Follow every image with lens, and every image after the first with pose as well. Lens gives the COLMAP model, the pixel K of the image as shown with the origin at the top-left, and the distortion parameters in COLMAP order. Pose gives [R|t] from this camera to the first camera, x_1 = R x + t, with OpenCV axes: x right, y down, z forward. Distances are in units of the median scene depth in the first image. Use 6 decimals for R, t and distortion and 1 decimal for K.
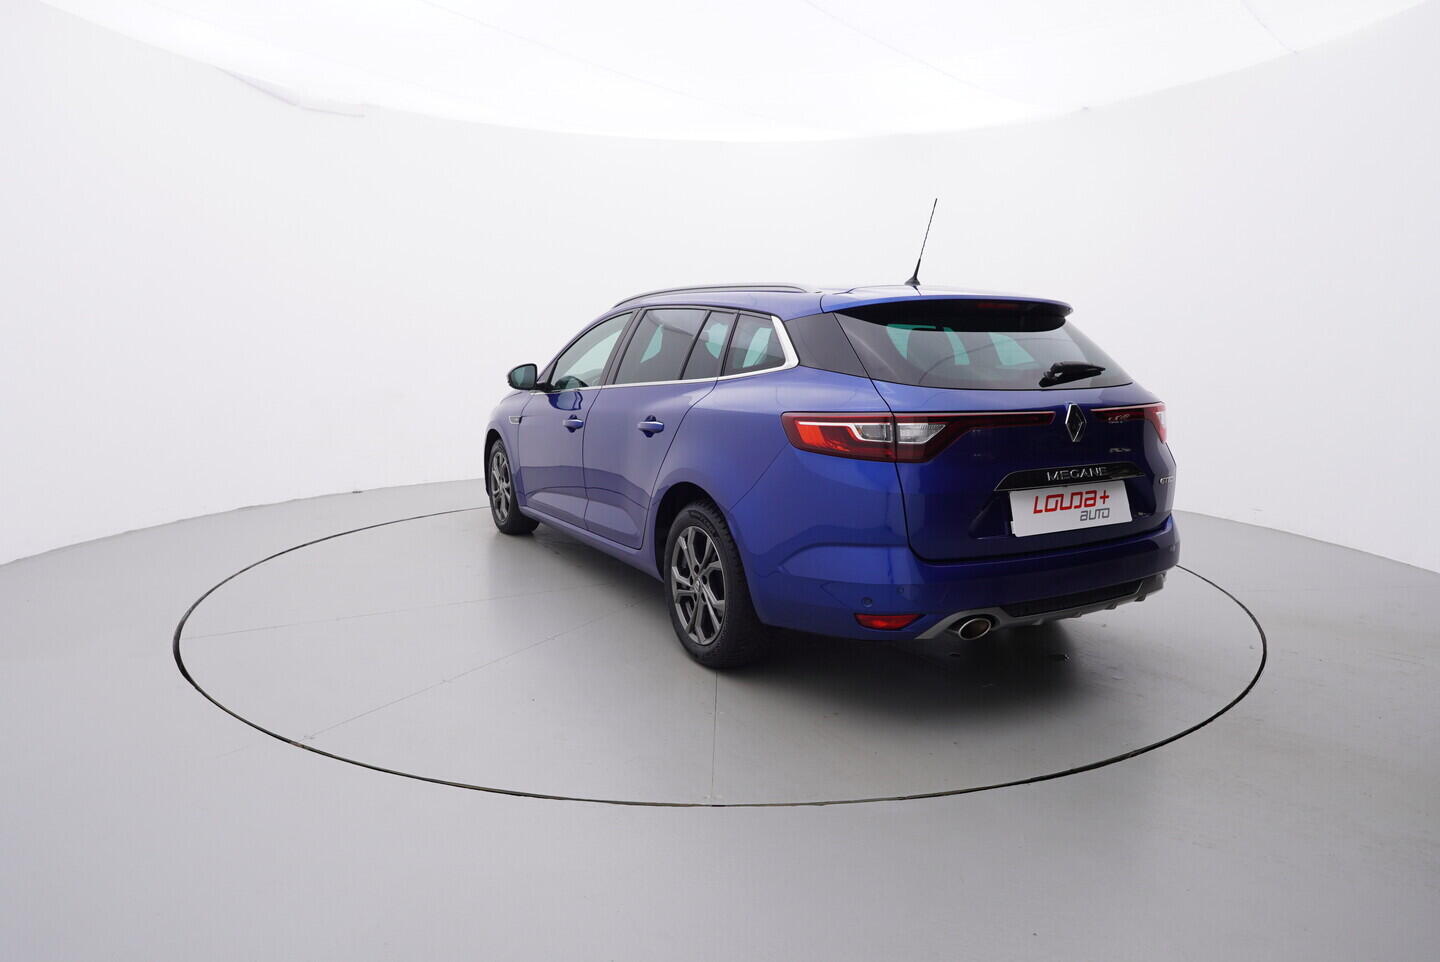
lens RADIAL K [[869.5, 0, 722.8], [0, 869.5, 490.6], [0, 0, 1]] dist [-0.000986, 0.000215]
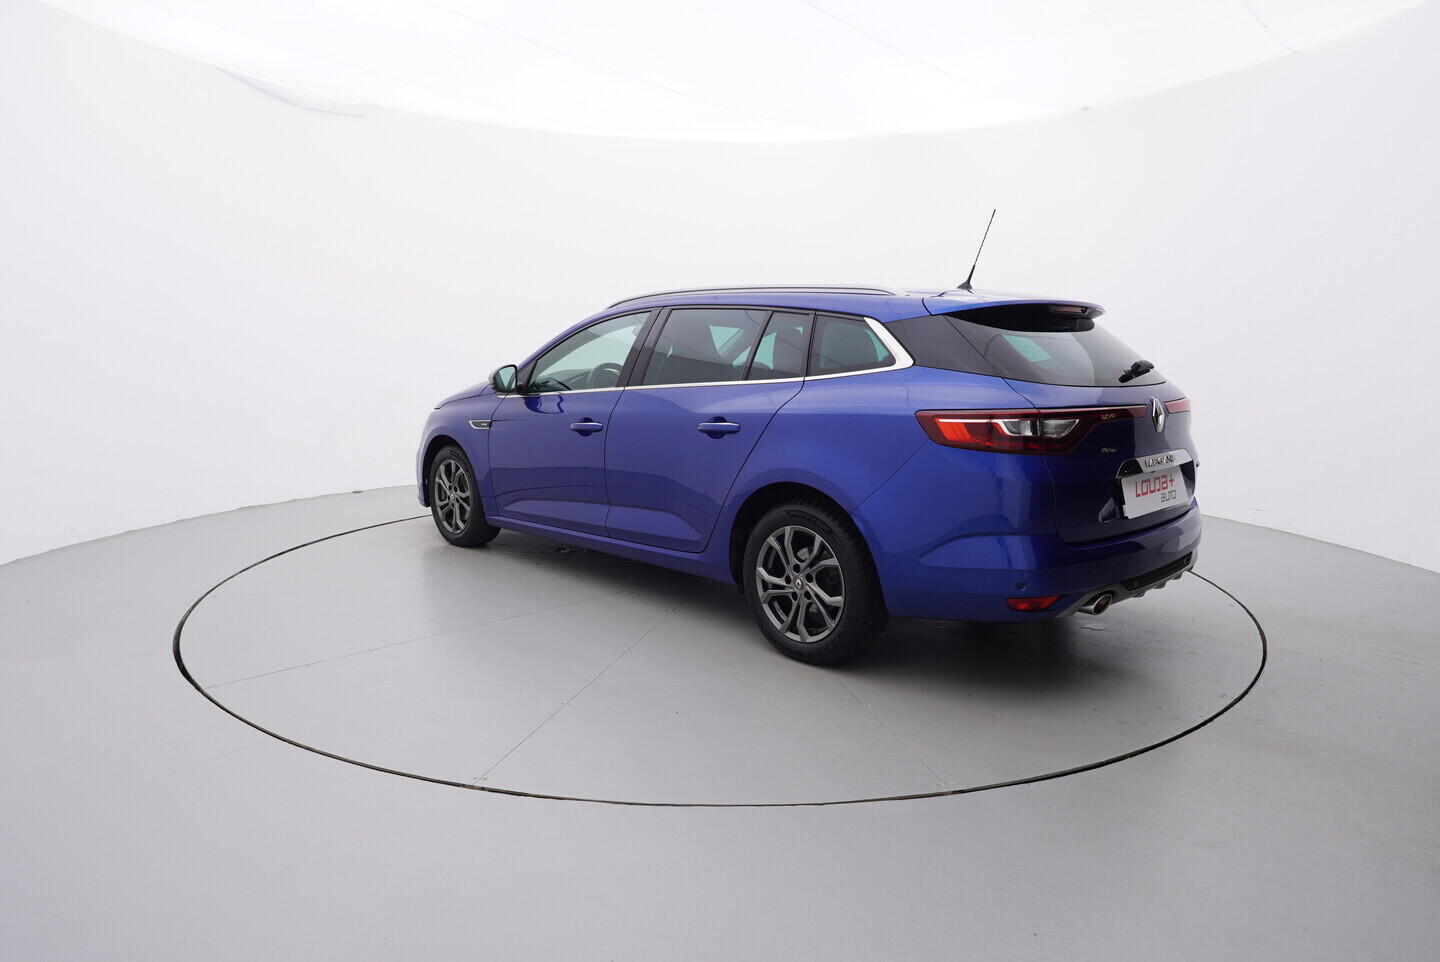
lens RADIAL K [[869.5, 0, 719.5], [0, 869.5, 492.3], [0, 0, 1]] dist [-0.000986, 0.000215]
pose [[0.966960, -0.042022, 0.251439, -0.369025], [0.041266, 0.999114, 0.008281, -0.009626], [-0.251564, 0.002368, 0.967838, 0.047930]]
